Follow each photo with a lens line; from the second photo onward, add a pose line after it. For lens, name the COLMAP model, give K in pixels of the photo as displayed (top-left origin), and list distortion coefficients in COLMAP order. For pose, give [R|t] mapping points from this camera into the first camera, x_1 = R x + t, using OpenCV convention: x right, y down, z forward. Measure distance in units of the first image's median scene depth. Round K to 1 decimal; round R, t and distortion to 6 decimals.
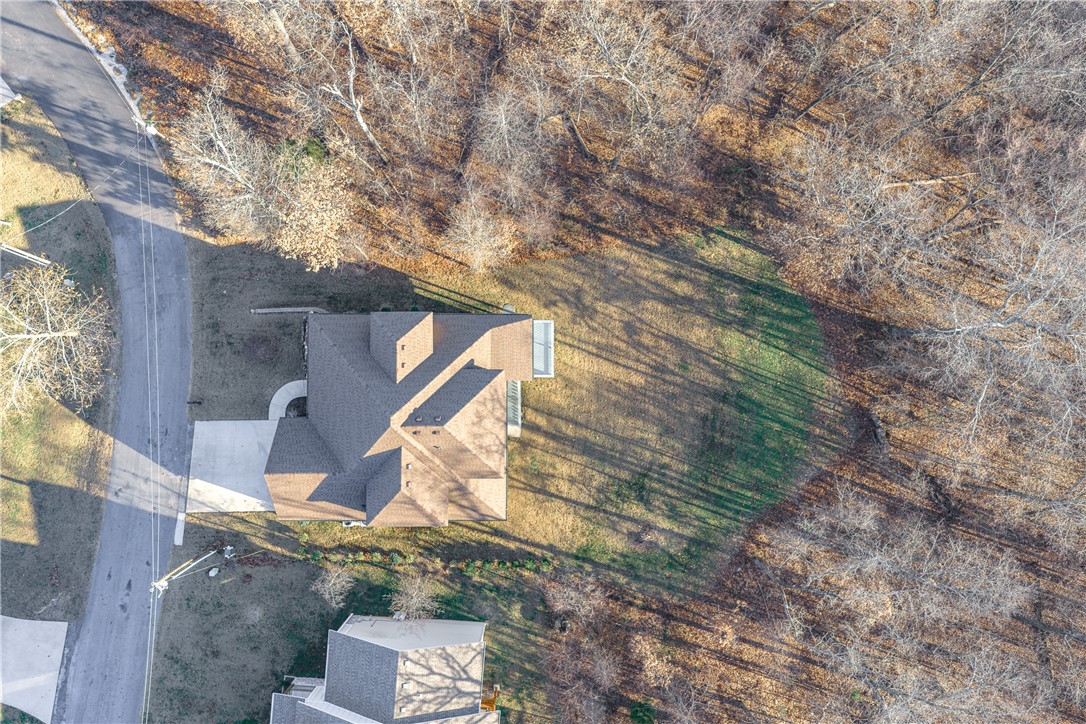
lens RADIAL K [[901.7, 0, 544.7], [0, 901.7, 369.8], [0, 0, 1]] dist [0.014564, -0.020860]
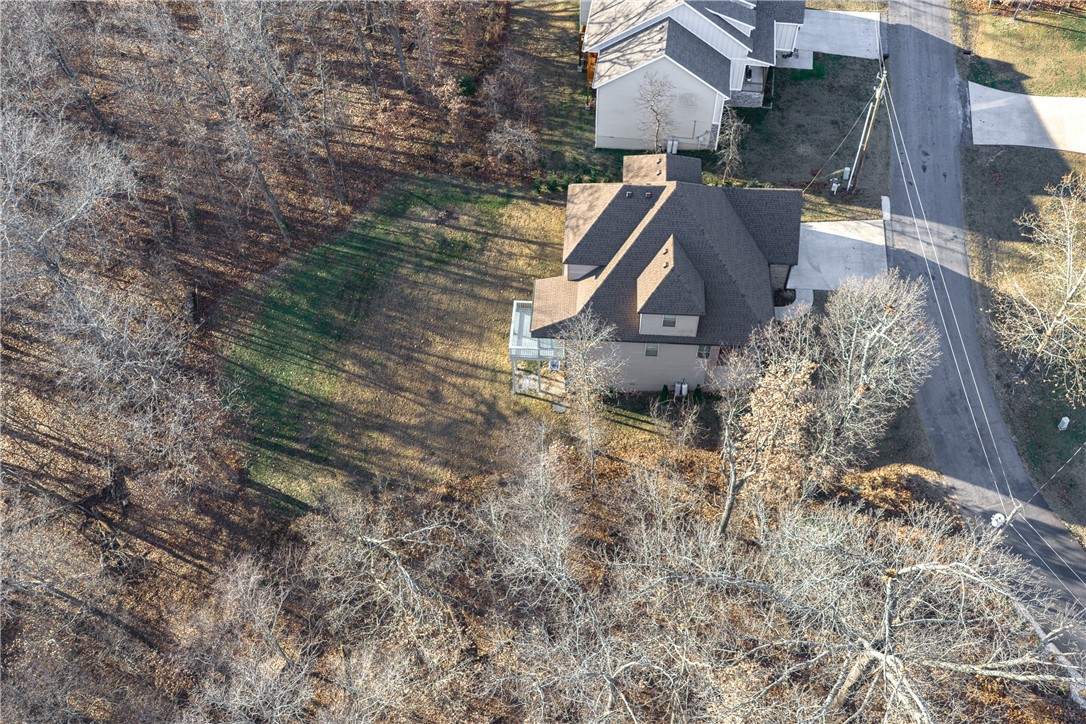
lens RADIAL K [[901.7, 0, 544.7], [0, 901.7, 369.8], [0, 0, 1]] dist [0.014564, -0.020860]
pose [[-0.996119, -0.045074, 0.075600, -0.091668], [0.081279, -0.800651, 0.593592, -0.584999], [0.033774, 0.597433, 0.801207, 0.267441]]
